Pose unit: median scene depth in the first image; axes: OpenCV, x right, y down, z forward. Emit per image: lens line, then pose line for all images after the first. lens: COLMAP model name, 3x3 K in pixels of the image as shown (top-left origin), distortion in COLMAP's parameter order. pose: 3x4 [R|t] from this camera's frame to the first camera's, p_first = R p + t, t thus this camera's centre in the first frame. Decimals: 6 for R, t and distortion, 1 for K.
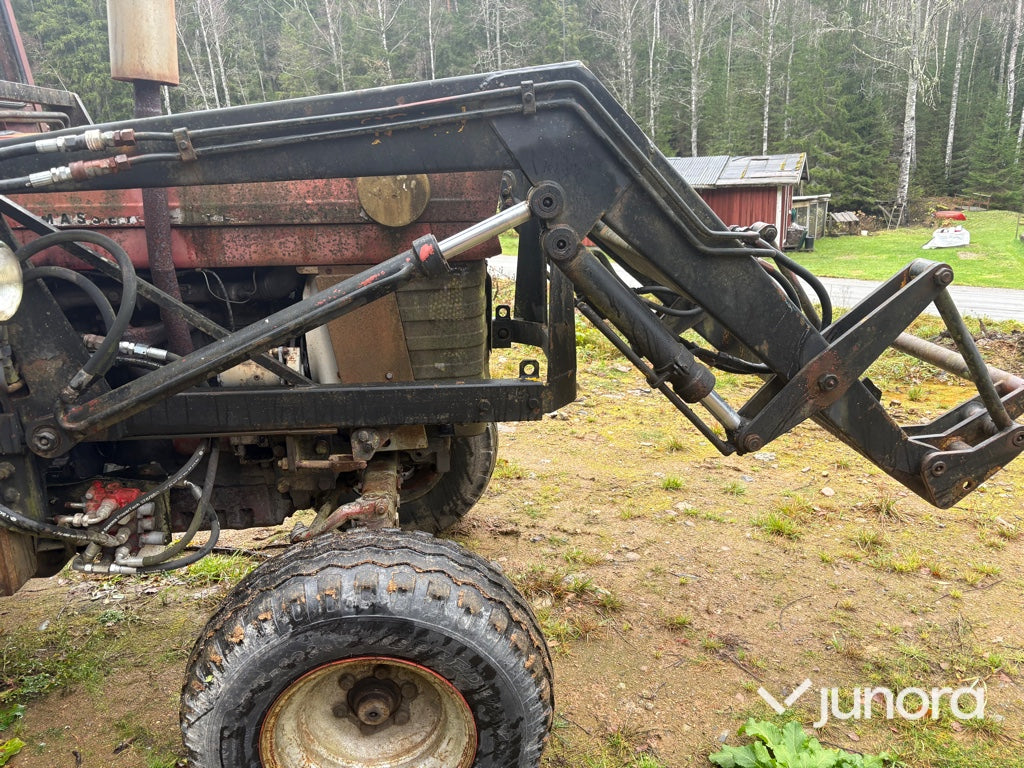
lens RADIAL K [[777.6, 0, 510.0], [0, 777.6, 388.0], [0, 0, 1]] dist [0.046027, -0.044872]
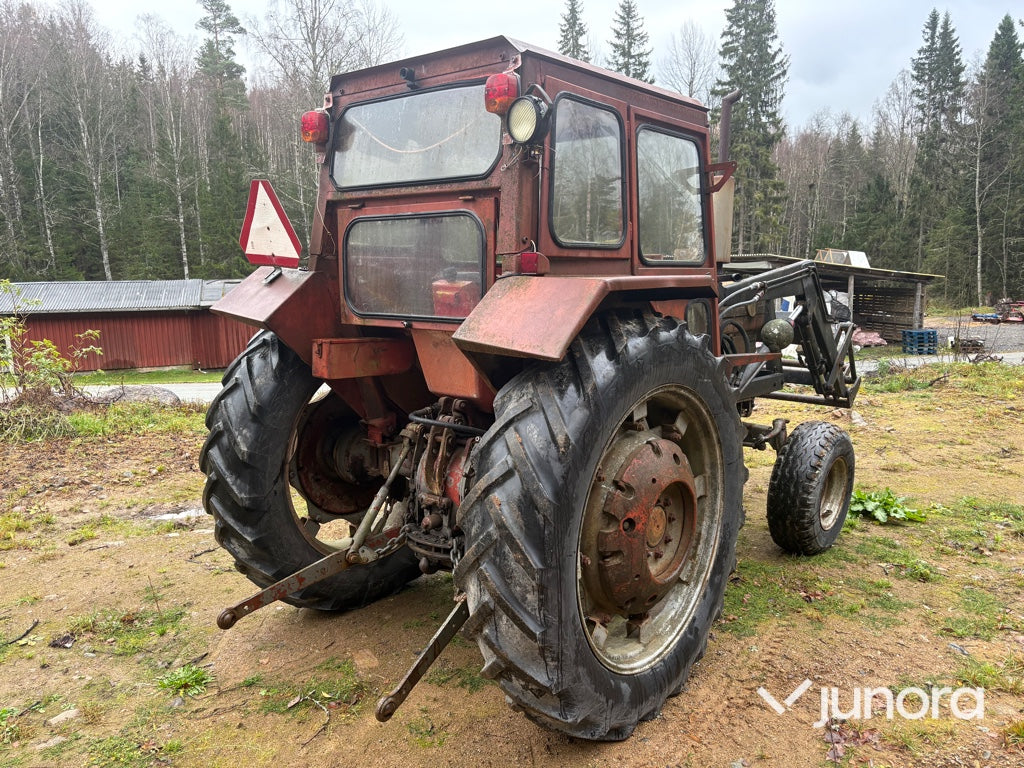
lens RADIAL K [[777.6, 0, 509.1], [0, 777.6, 388.2], [0, 0, 1]] dist [0.046027, -0.044872]
pose [[0.724716, -0.091513, 0.682944, -2.543449], [0.191426, 0.978865, -0.071969, 0.057952], [-0.661924, 0.182891, 0.726917, -0.297679]]
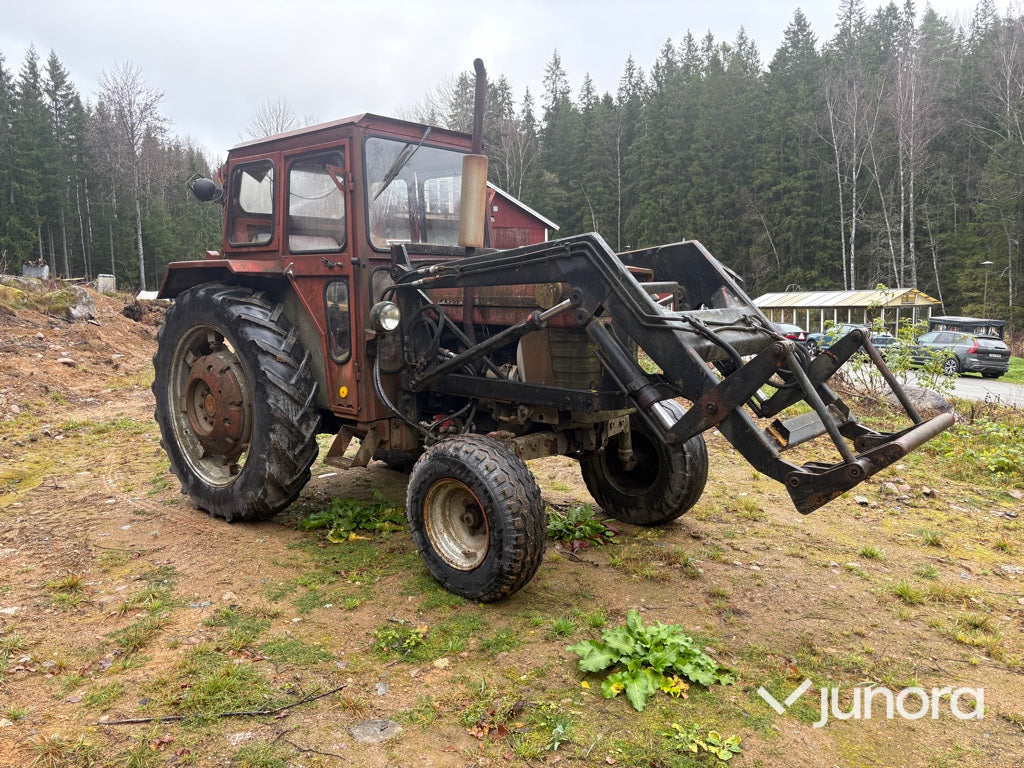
lens RADIAL K [[777.6, 0, 502.8], [0, 777.6, 378.1], [0, 0, 1]] dist [0.046027, -0.044872]
pose [[0.677513, 0.099502, -0.728749, 1.330250], [-0.222806, 0.972018, -0.074423, 0.156636], [0.700952, 0.212792, 0.680724, -0.466609]]
